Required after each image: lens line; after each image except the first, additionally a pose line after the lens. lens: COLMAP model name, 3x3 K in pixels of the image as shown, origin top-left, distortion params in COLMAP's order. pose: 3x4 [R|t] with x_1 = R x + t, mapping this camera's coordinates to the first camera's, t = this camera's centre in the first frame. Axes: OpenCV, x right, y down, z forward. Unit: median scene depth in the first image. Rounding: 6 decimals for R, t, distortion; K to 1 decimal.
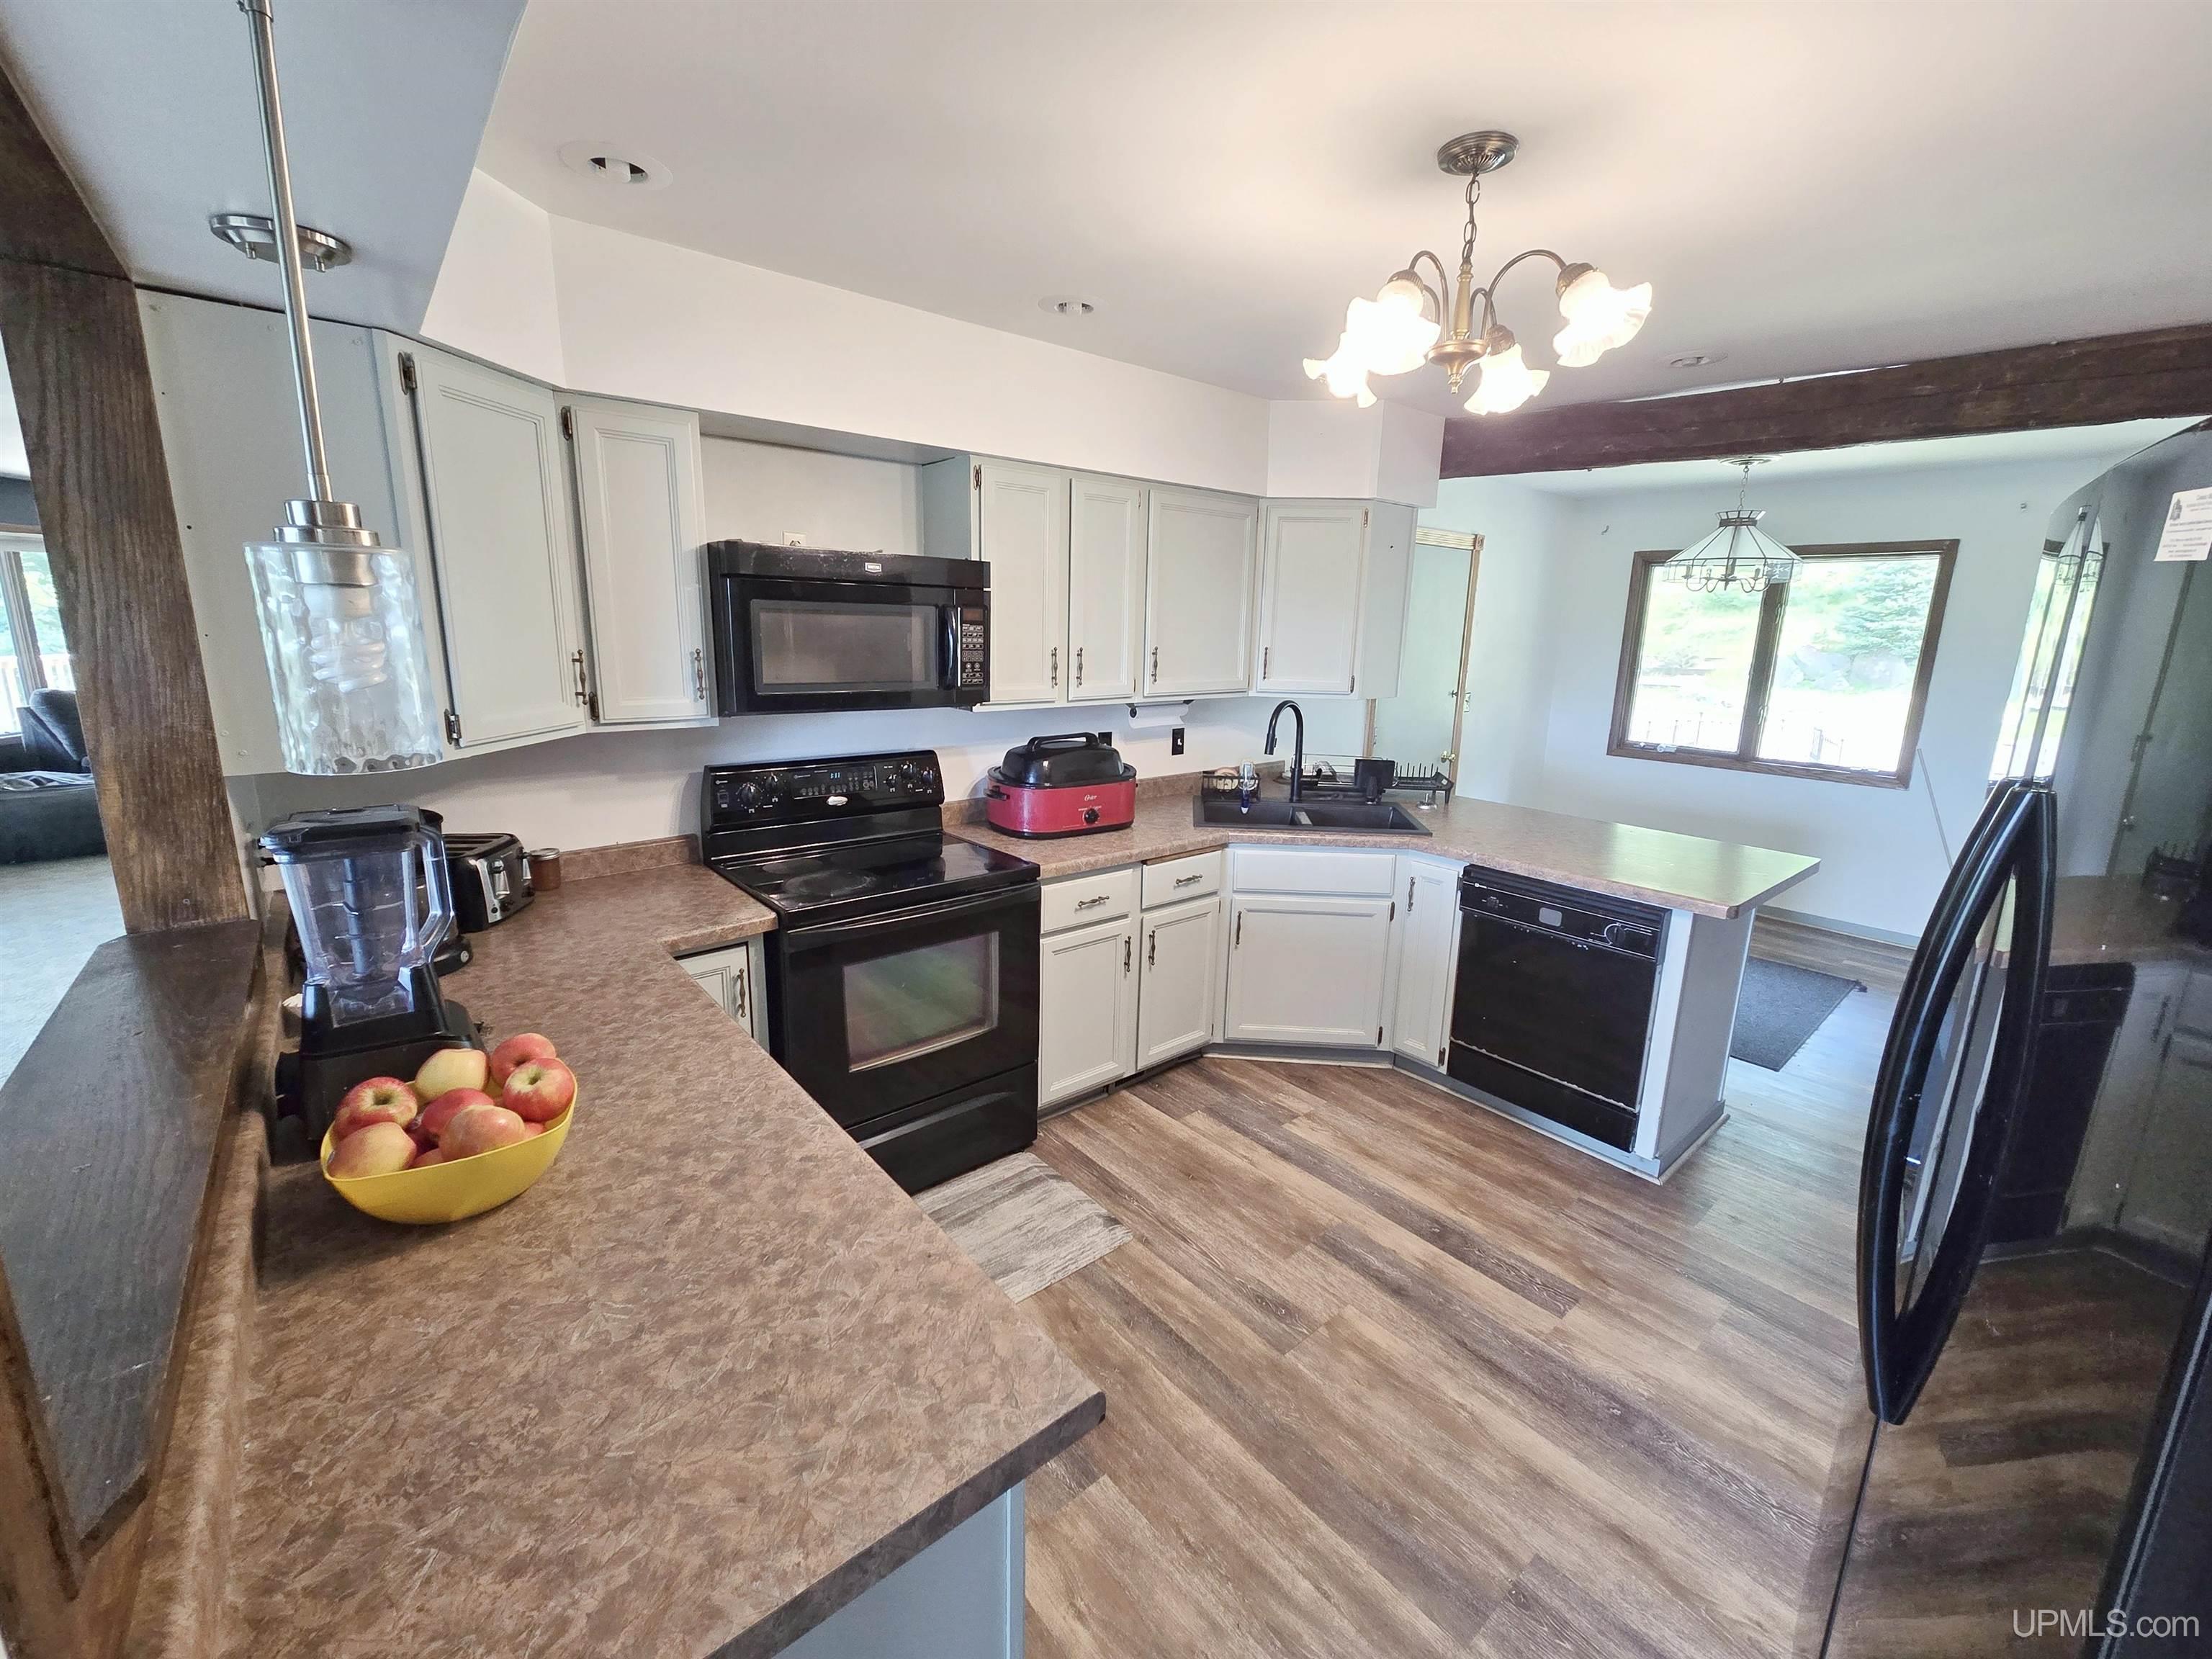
lens RADIAL K [[908.9, 0, 1094.1], [0, 908.9, 822.8], [0, 0, 1]] dist [-0.003945, 0.000400]
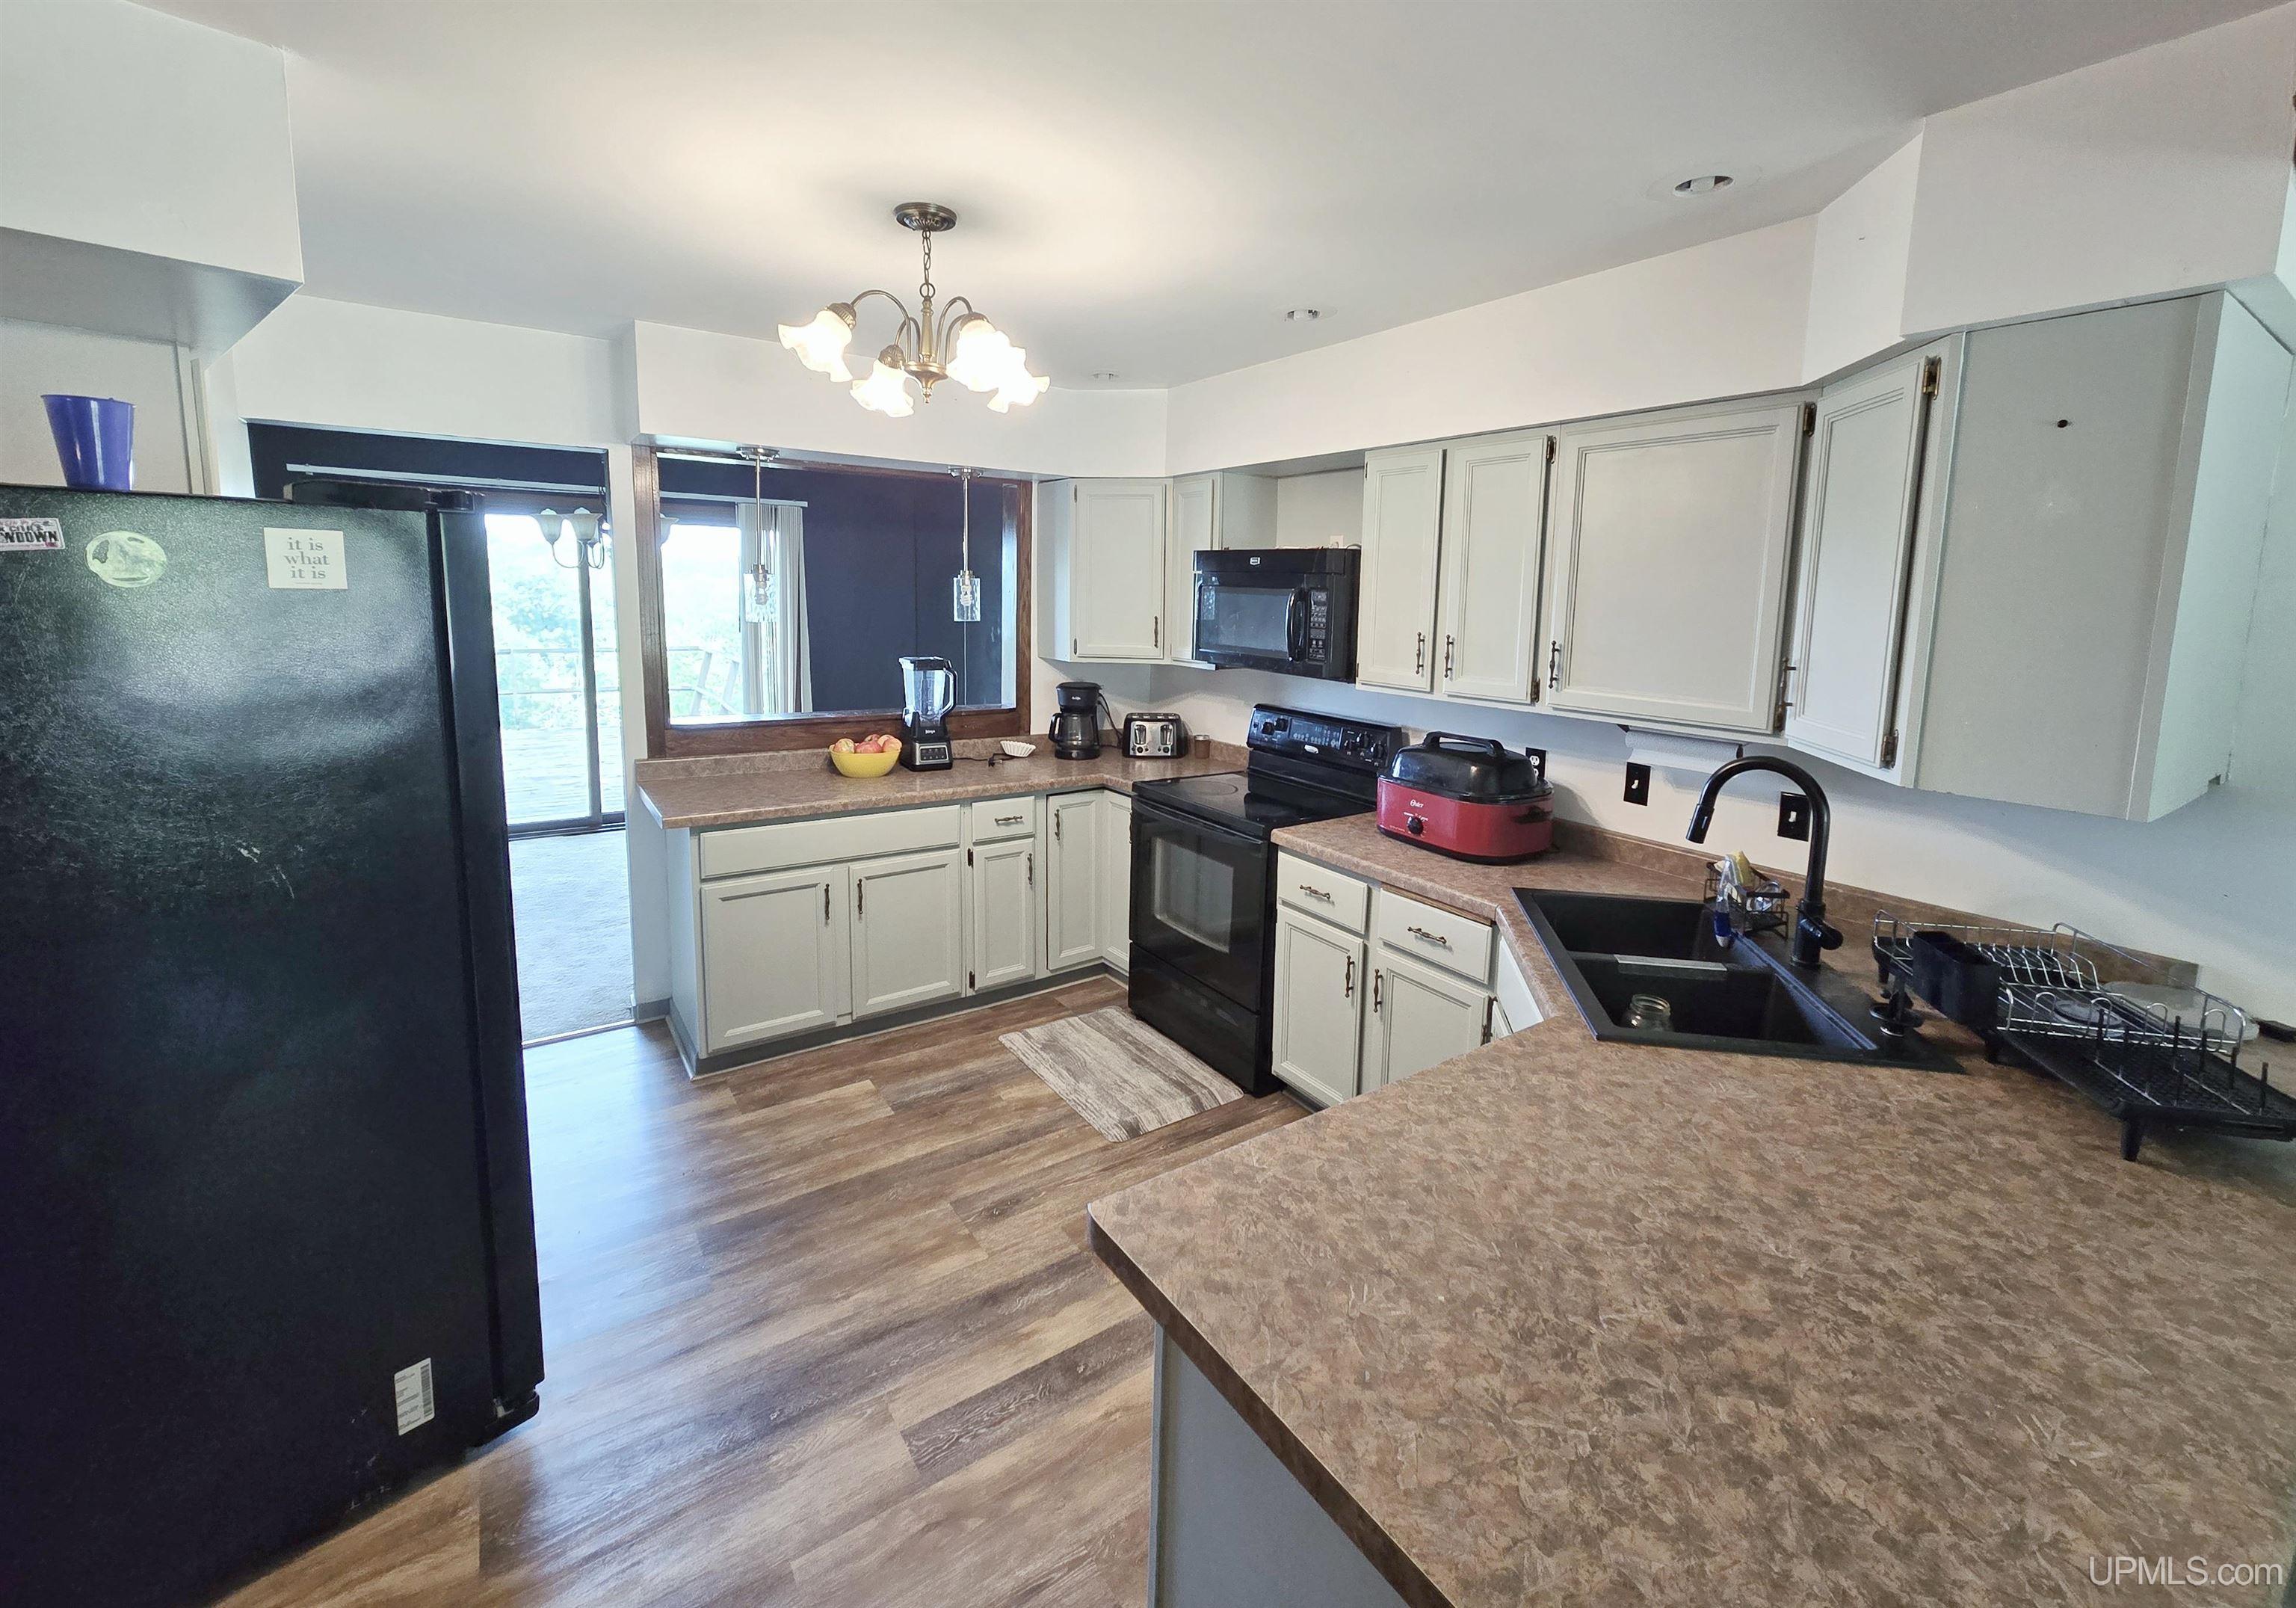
lens RADIAL K [[948.2, 0, 1171.5], [0, 948.2, 713.0], [0, 0, 1]] dist [0.004017, 0.000196]
pose [[-0.070299, 0.108590, -0.991598, 0.976350], [-0.241687, 0.962585, 0.122547, -0.179251], [0.967804, 0.248272, -0.041424, 0.853309]]
